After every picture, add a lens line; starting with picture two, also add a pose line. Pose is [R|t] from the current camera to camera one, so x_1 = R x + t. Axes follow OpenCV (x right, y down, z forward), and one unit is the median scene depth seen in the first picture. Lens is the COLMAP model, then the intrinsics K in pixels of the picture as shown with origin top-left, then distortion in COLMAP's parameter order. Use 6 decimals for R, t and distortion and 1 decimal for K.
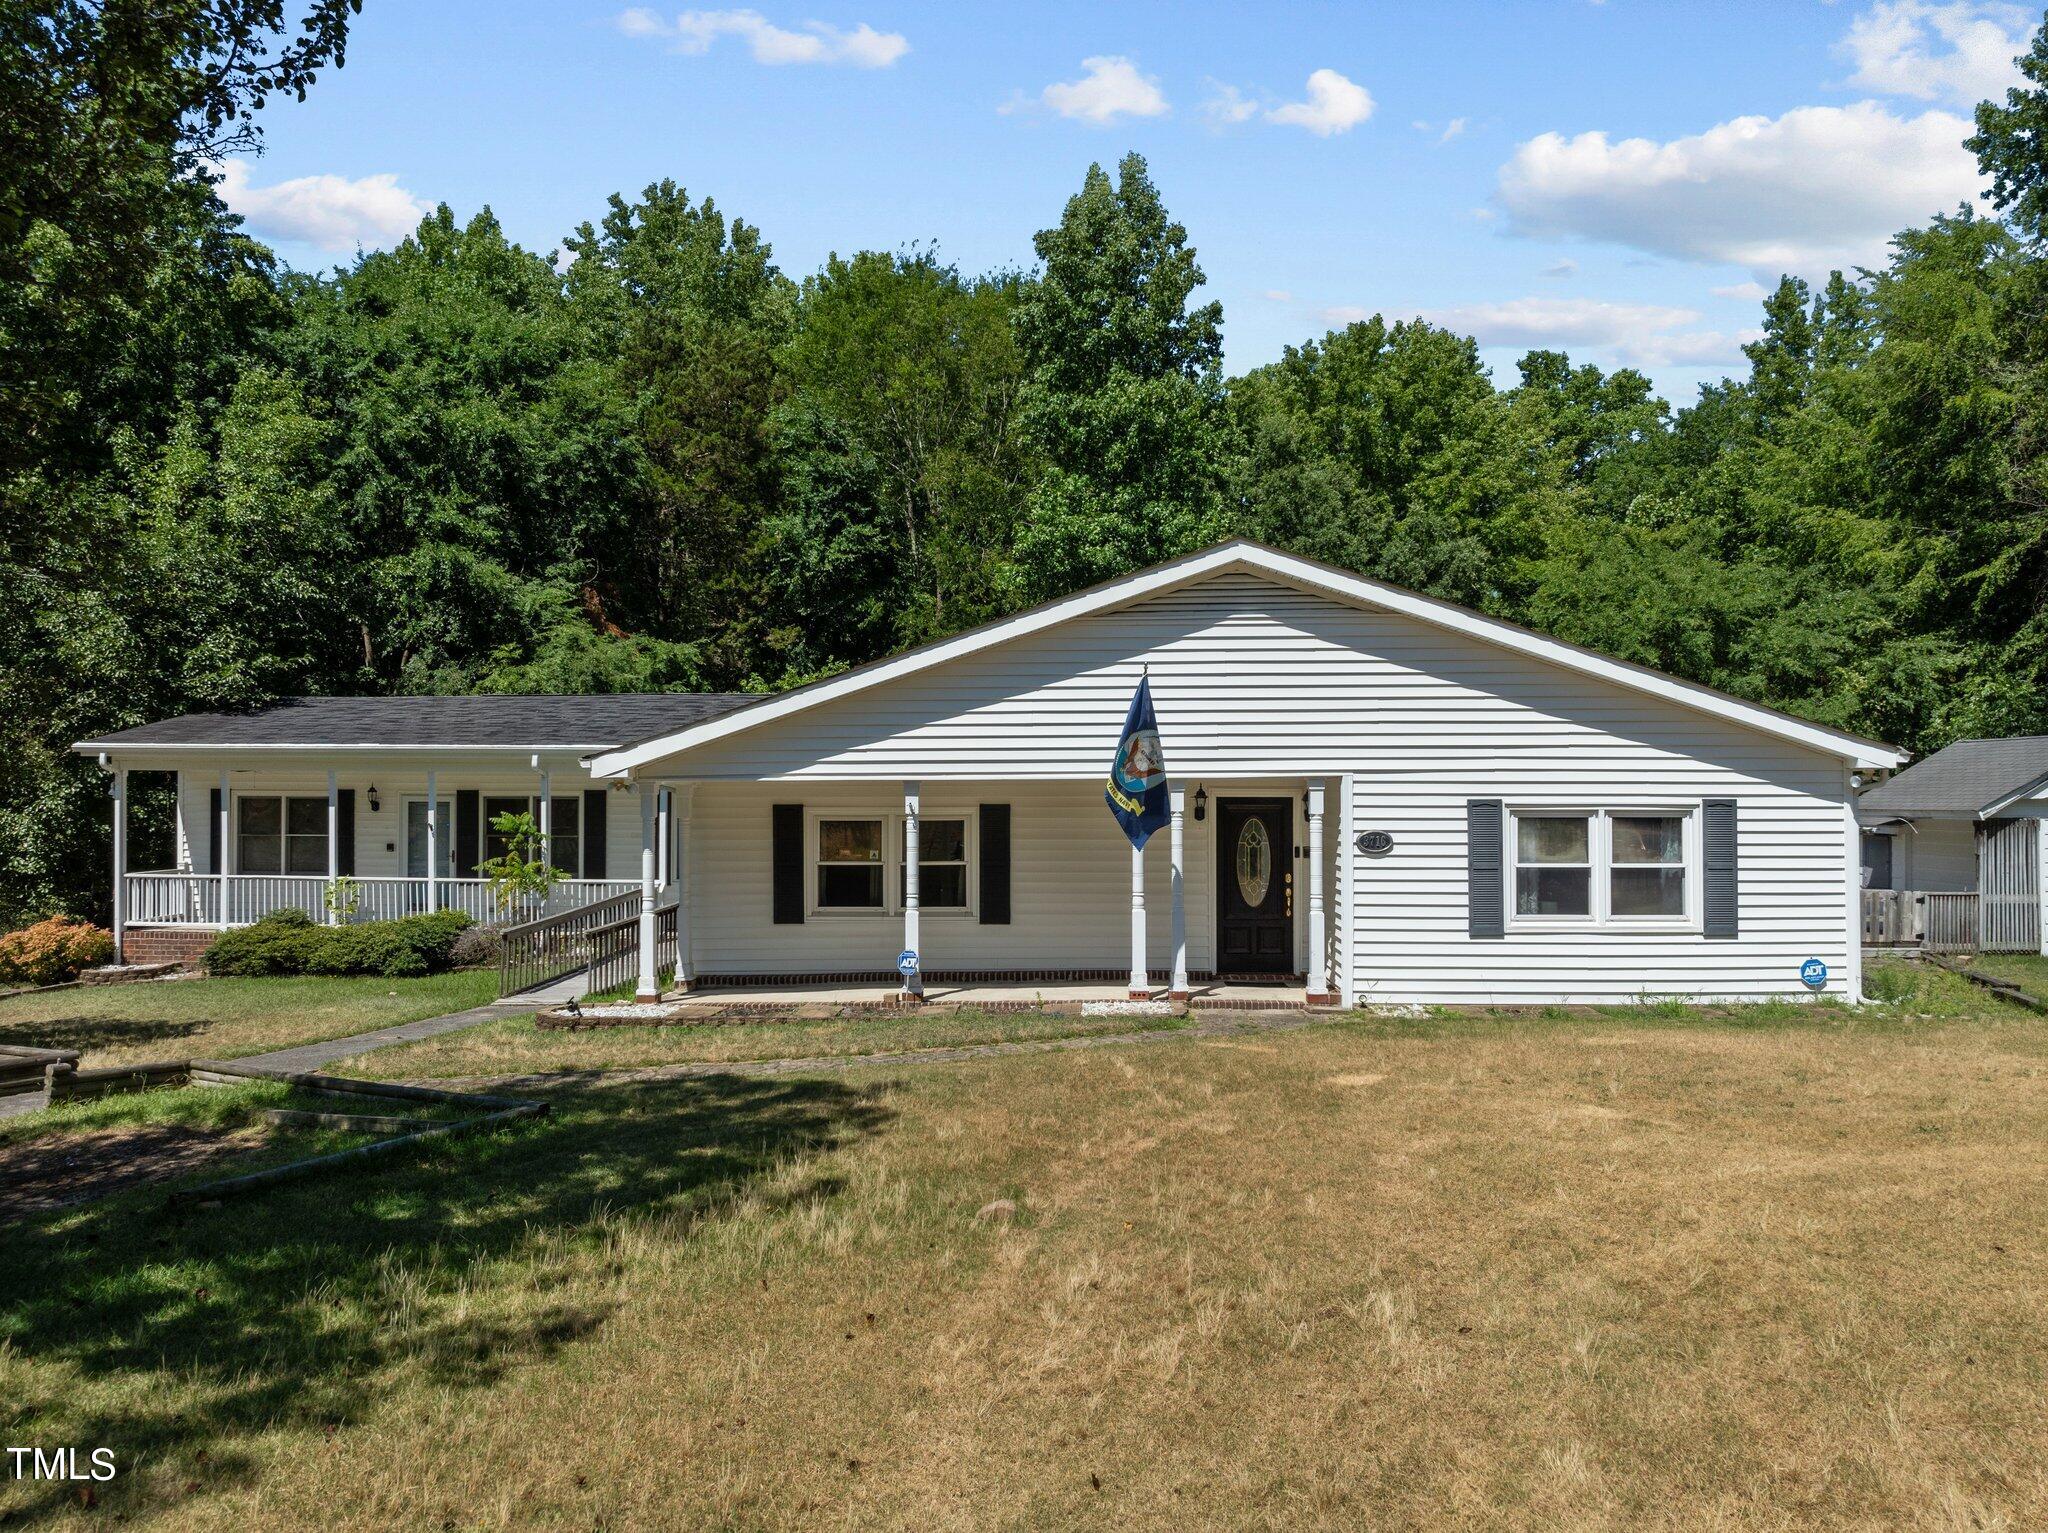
lens RADIAL K [[1436.1, 0, 1033.0], [0, 1436.1, 768.4], [0, 0, 1]] dist [-0.006484, -0.035433]
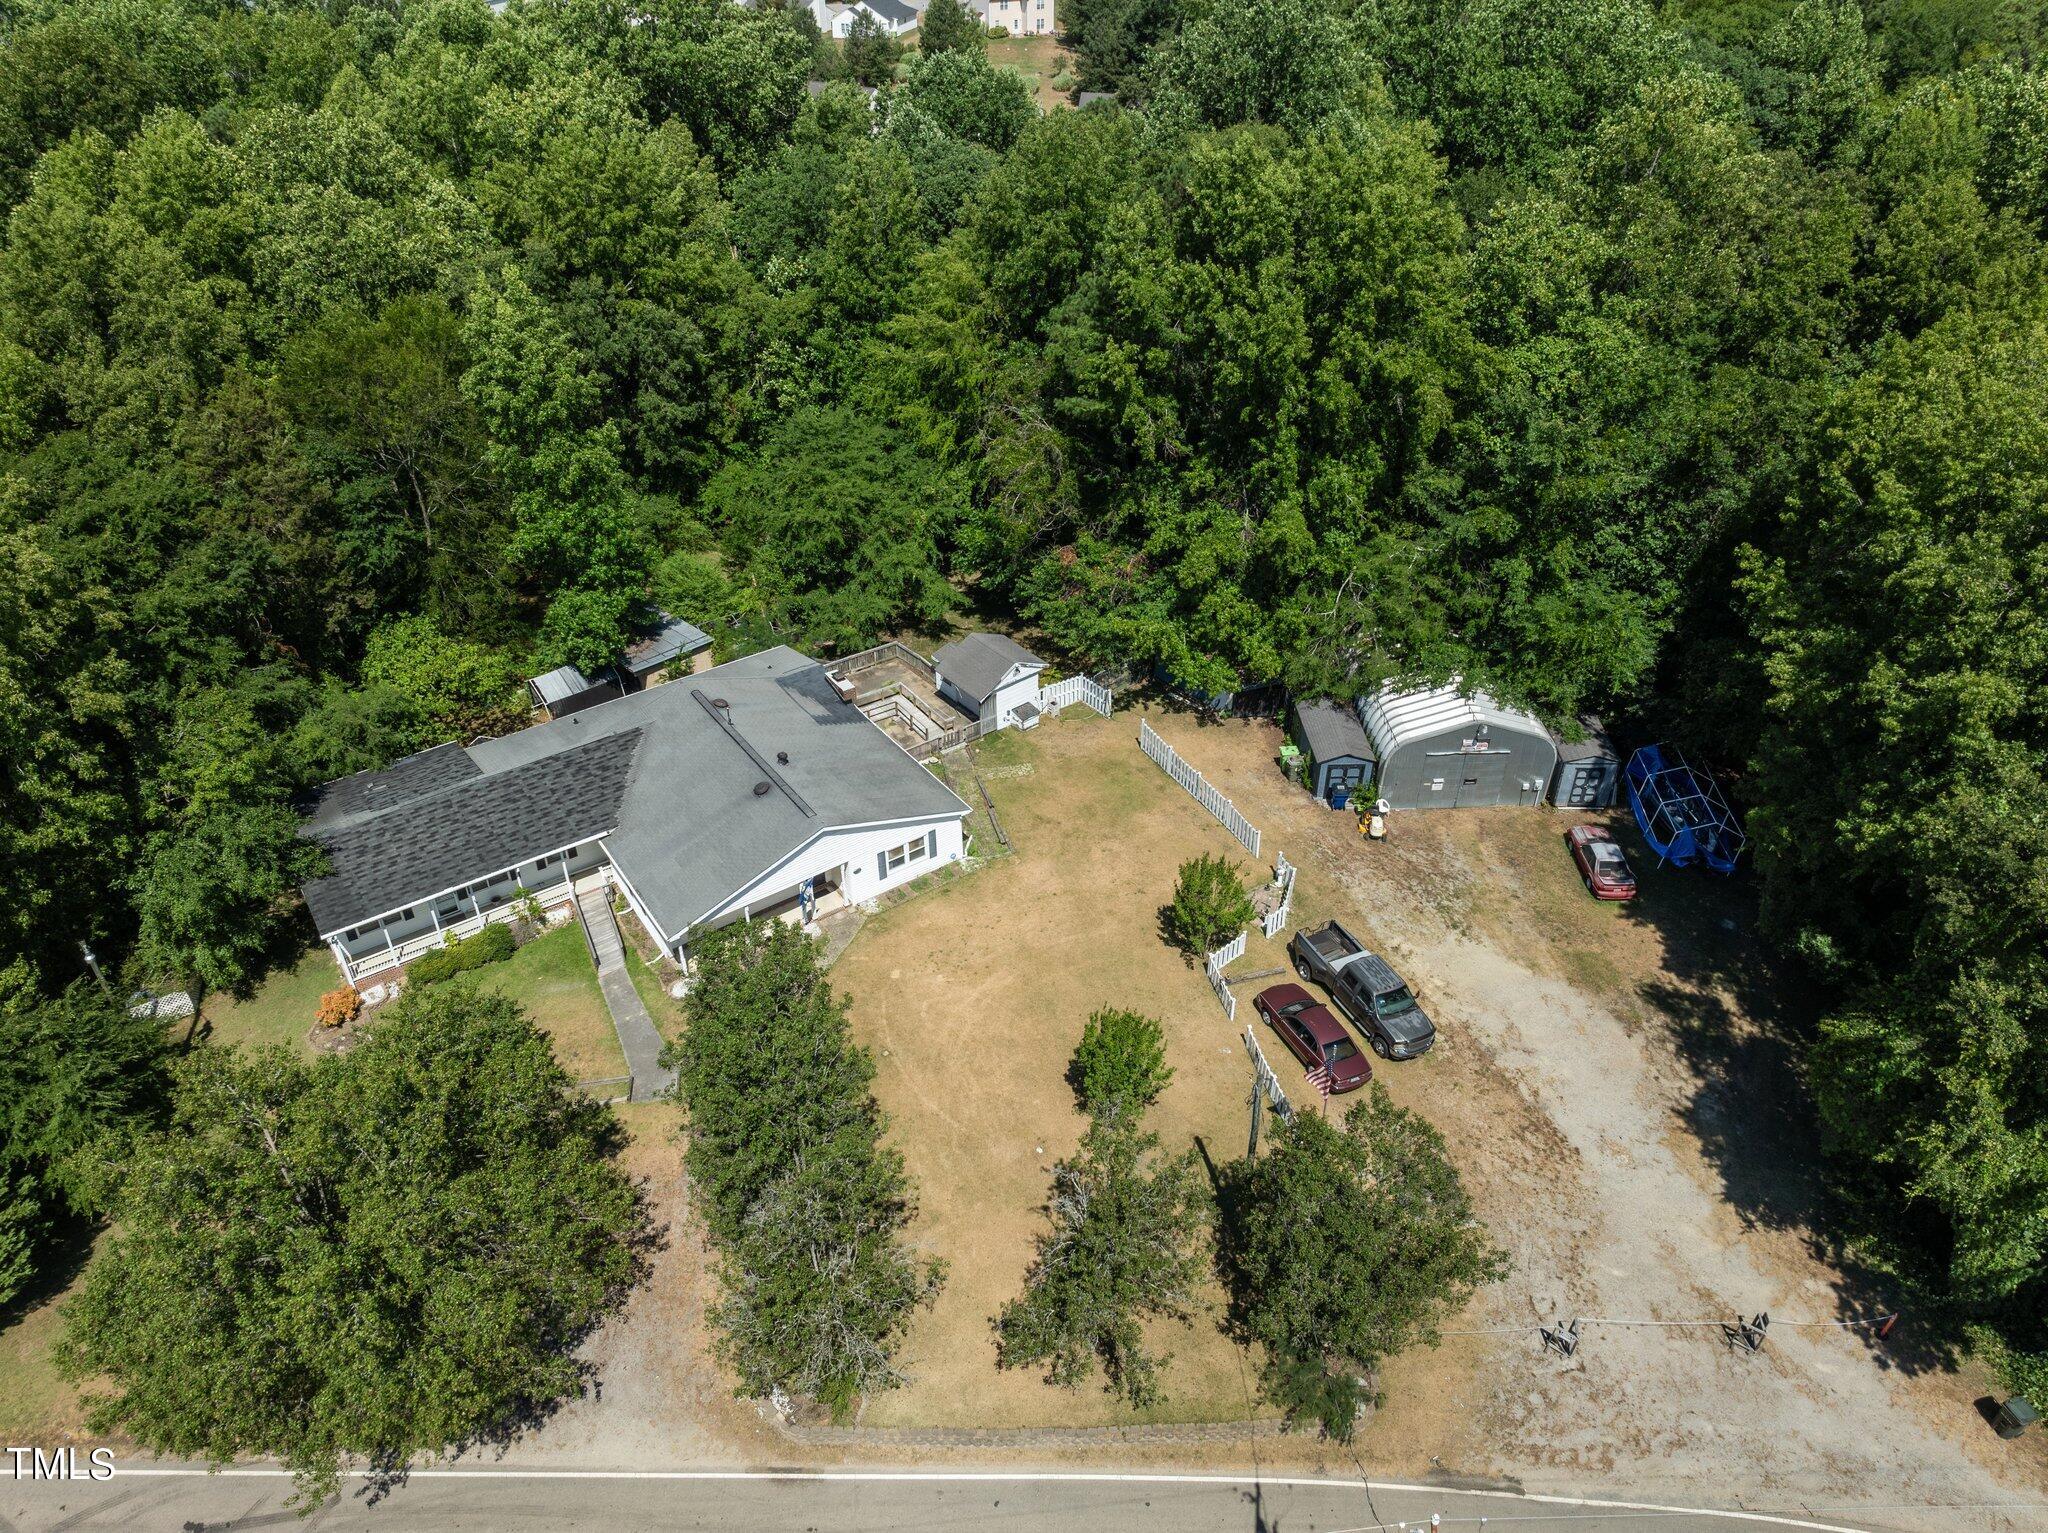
lens RADIAL K [[1460.7, 0, 1026.5], [0, 1460.7, 761.1], [0, 0, 1]] dist [-0.012085, -0.027823]
pose [[0.803399, -0.347297, 0.483668, -0.824130], [-0.012674, 0.802128, 0.597018, -1.743965], [-0.595306, -0.485773, 0.640027, -1.139148]]
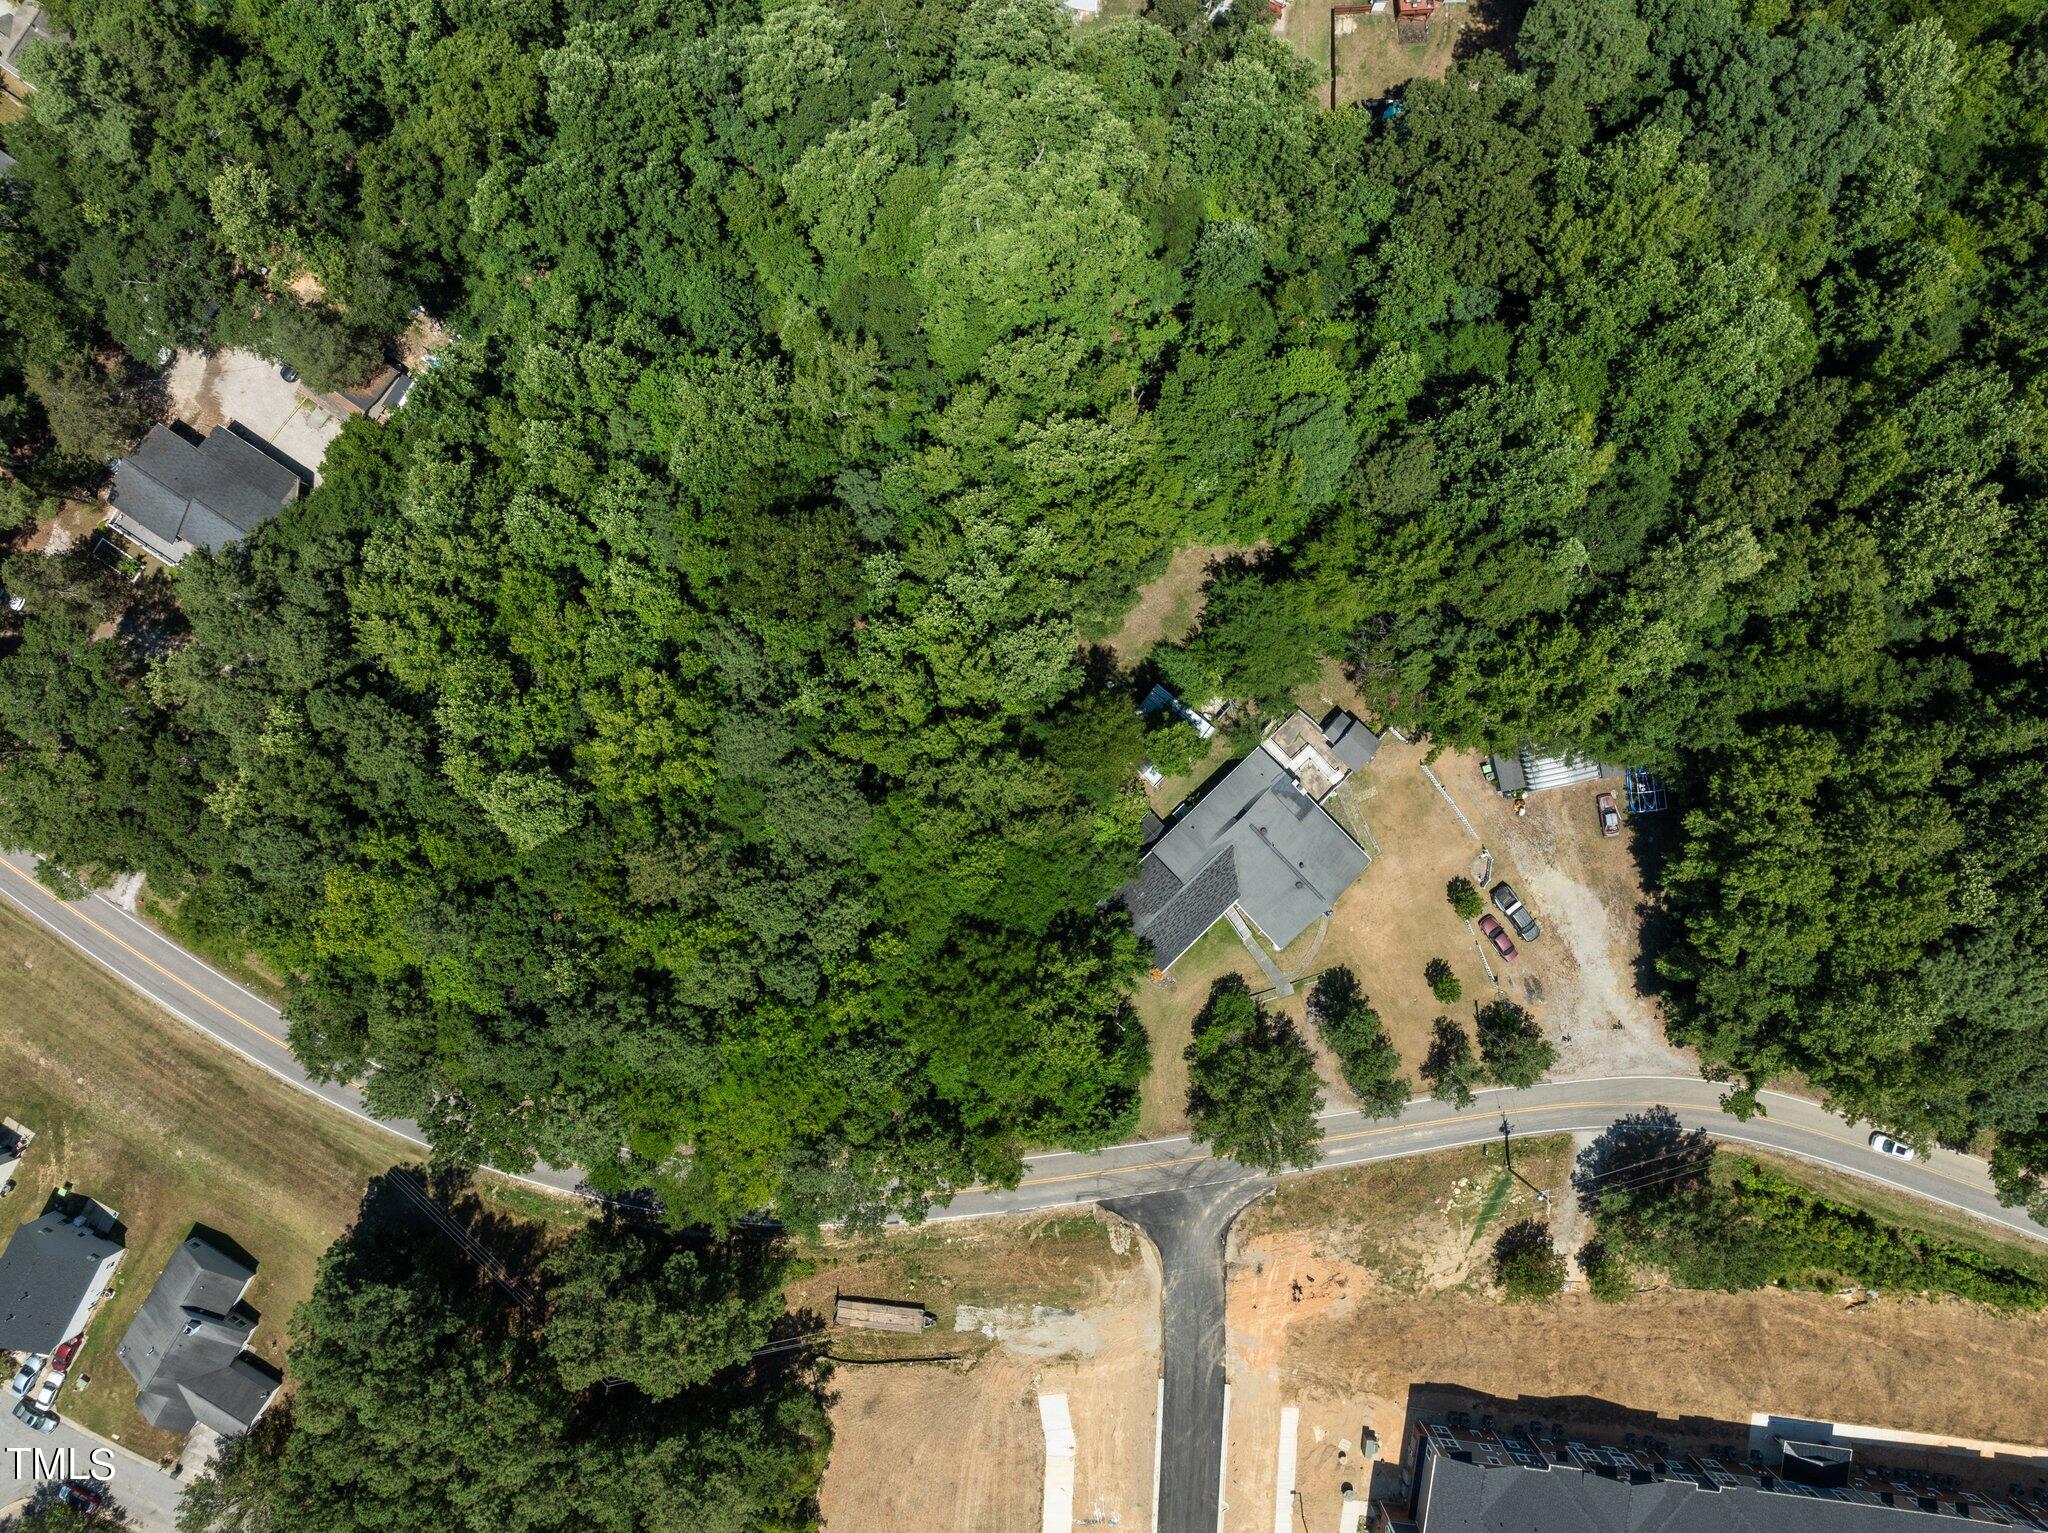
lens RADIAL K [[1436.1, 0, 1033.0], [0, 1436.1, 768.4], [0, 0, 1]] dist [-0.006484, -0.035433]
pose [[0.695603, -0.718316, 0.012564, -0.510089], [-0.026337, -0.008020, 0.999621, -6.952184], [-0.717943, -0.695671, -0.024497, 2.327817]]
